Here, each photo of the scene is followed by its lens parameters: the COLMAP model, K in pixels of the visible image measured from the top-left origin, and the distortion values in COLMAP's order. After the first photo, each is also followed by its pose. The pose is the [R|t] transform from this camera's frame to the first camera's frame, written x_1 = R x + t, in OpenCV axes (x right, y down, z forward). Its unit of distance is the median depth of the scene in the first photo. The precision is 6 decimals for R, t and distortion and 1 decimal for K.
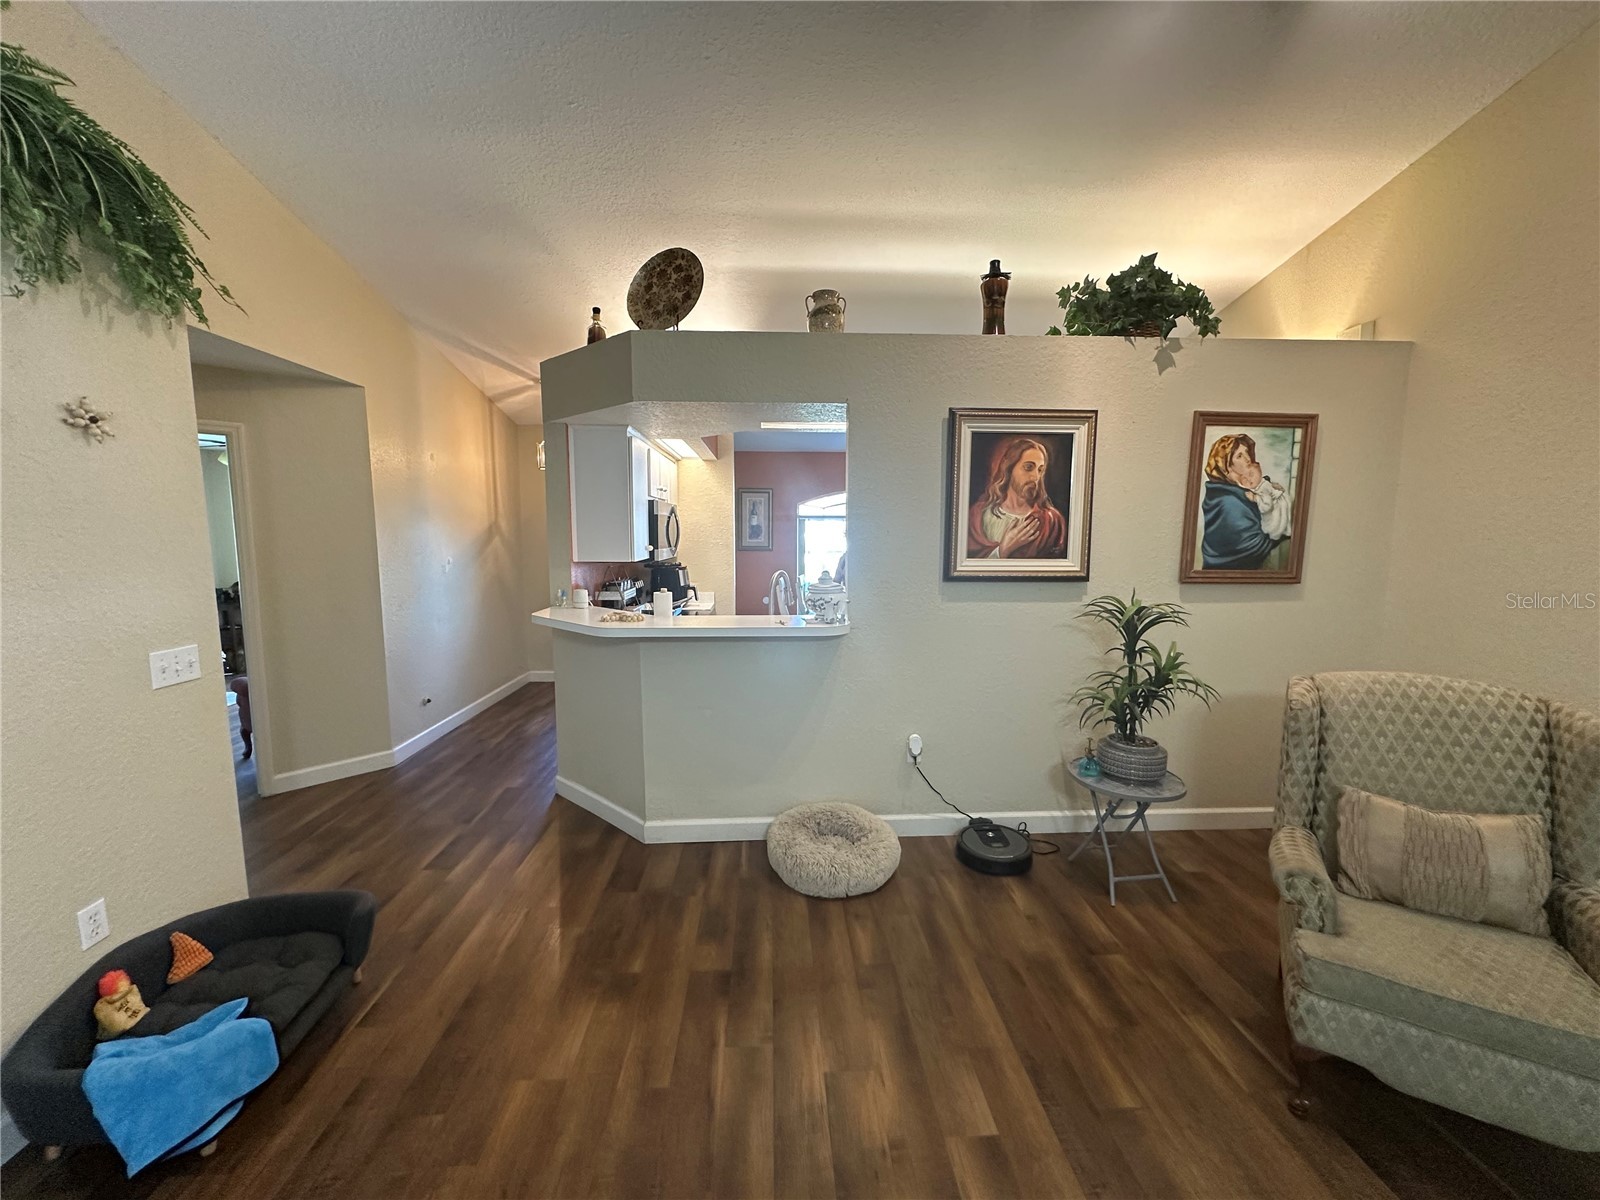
lens RADIAL K [[636.6, 0, 800.0], [0, 636.6, 600.0], [0, 0, 1]] dist [-0.003669, 0.000626]
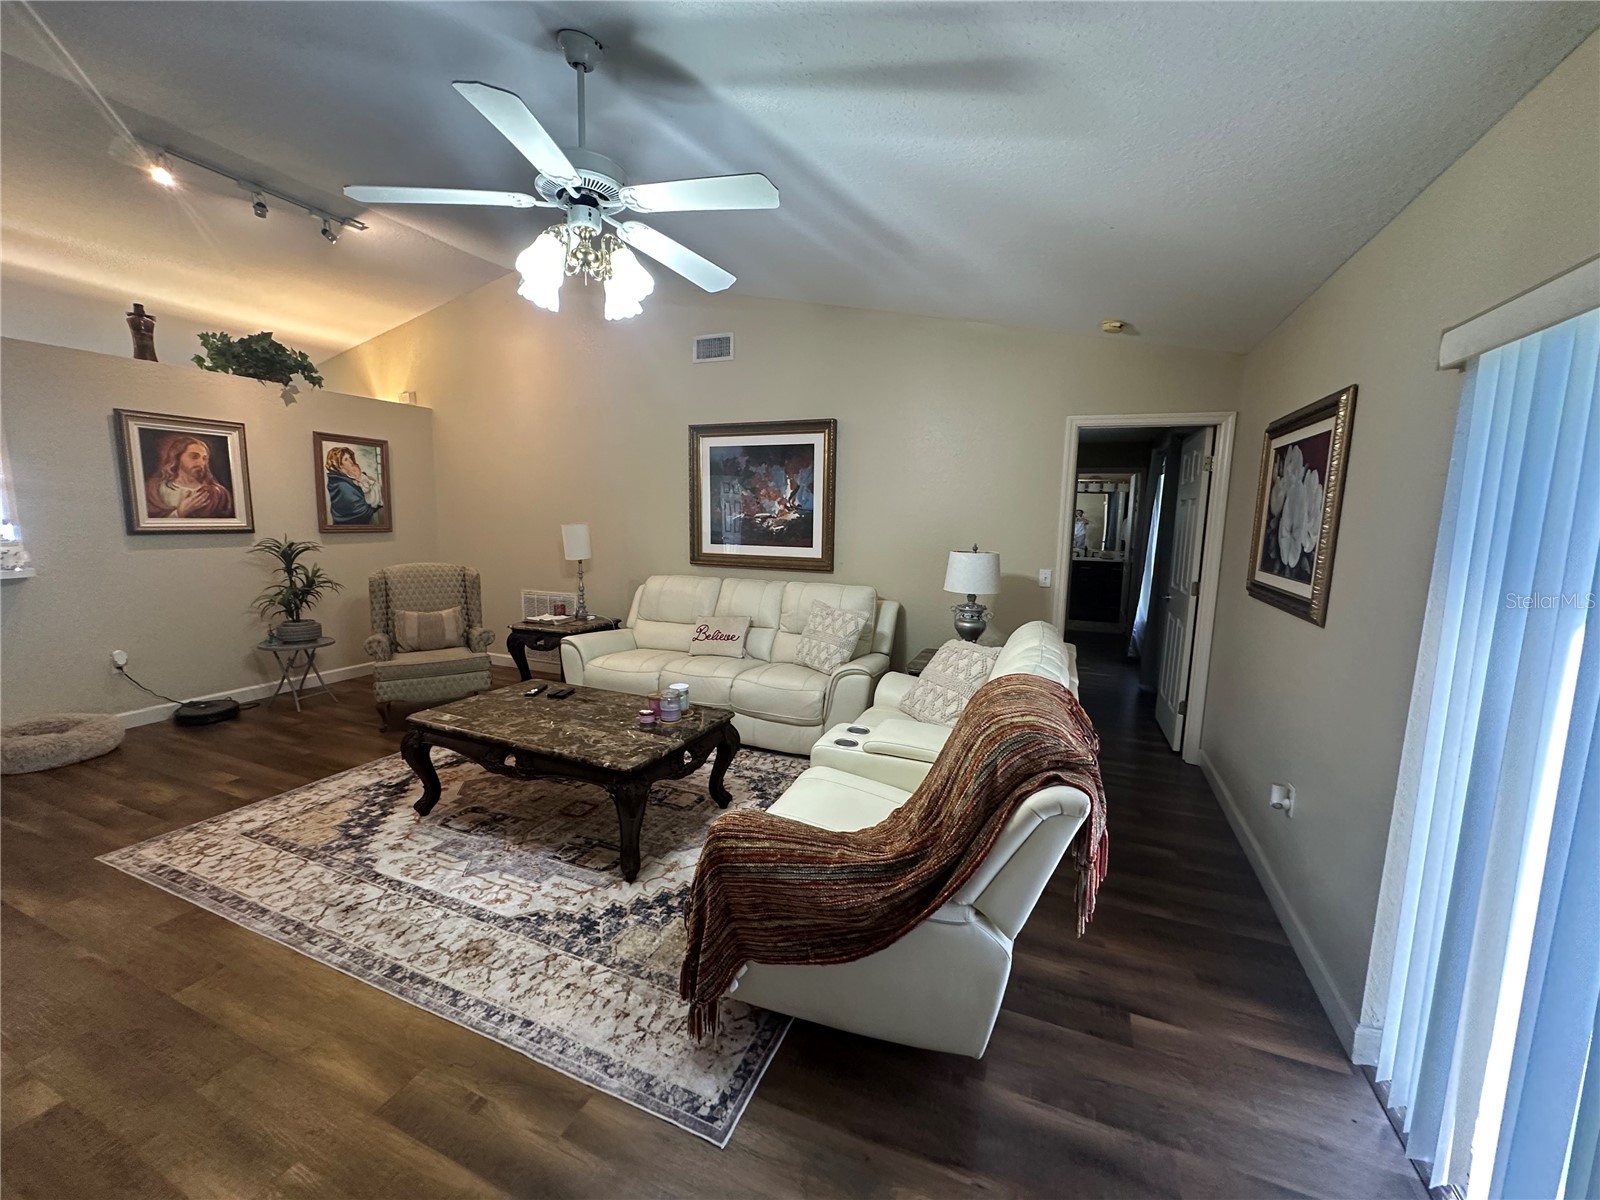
lens RADIAL K [[636.6, 0, 800.0], [0, 636.6, 600.0], [0, 0, 1]] dist [-0.003669, 0.000626]
pose [[0.433128, -0.115819, 0.893860, -0.390074], [0.085676, 0.992510, 0.087086, 0.116173], [-0.897251, 0.038863, 0.439807, -0.904944]]
